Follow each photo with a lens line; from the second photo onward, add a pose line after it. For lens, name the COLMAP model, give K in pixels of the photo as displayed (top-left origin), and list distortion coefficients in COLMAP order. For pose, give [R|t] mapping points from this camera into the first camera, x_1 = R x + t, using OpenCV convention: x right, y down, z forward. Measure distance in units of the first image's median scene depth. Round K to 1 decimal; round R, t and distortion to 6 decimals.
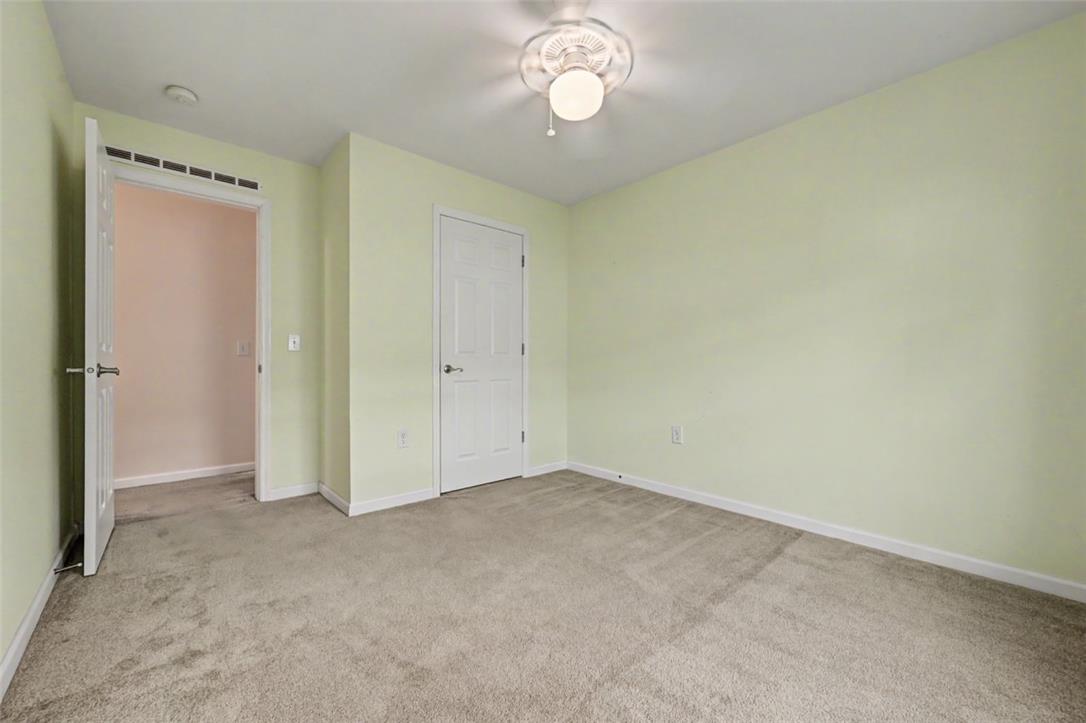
lens RADIAL K [[428.9, 0, 548.6], [0, 428.9, 365.2], [0, 0, 1]] dist [0.000955, 0.000270]
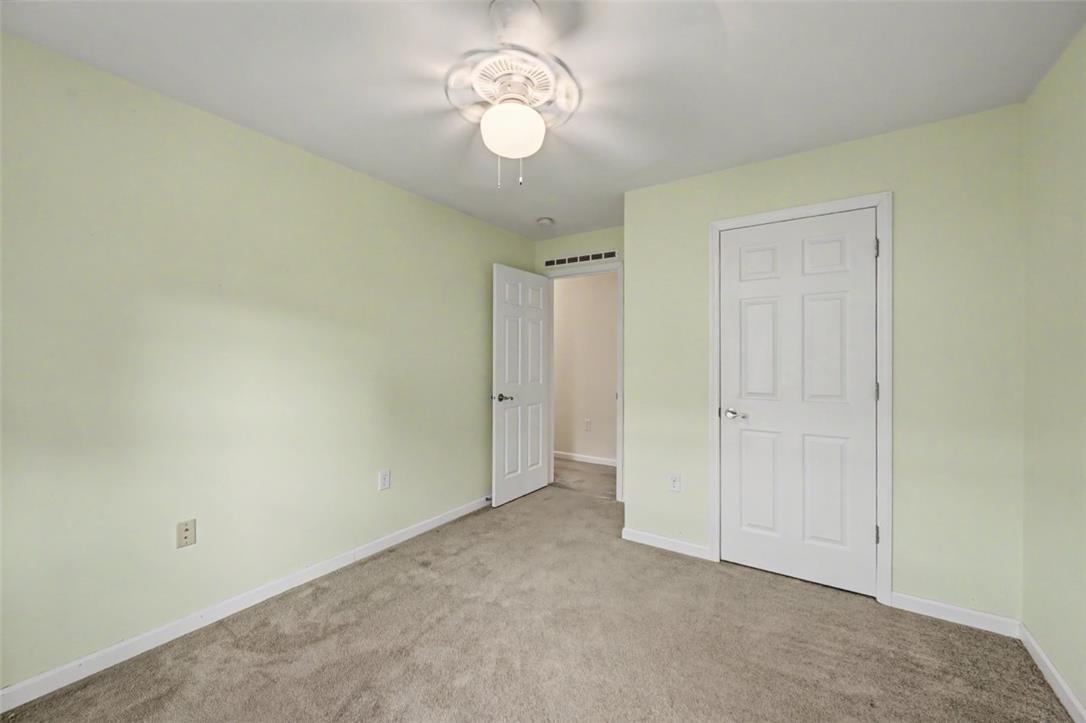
lens RADIAL K [[428.9, 0, 552.5], [0, 428.9, 355.4], [0, 0, 1]] dist [0.000955, 0.000270]
pose [[0.254886, -0.005785, -0.966954, 0.610547], [-0.005917, 0.999954, -0.007542, -0.119819], [0.966953, 0.007643, 0.254840, 0.579759]]
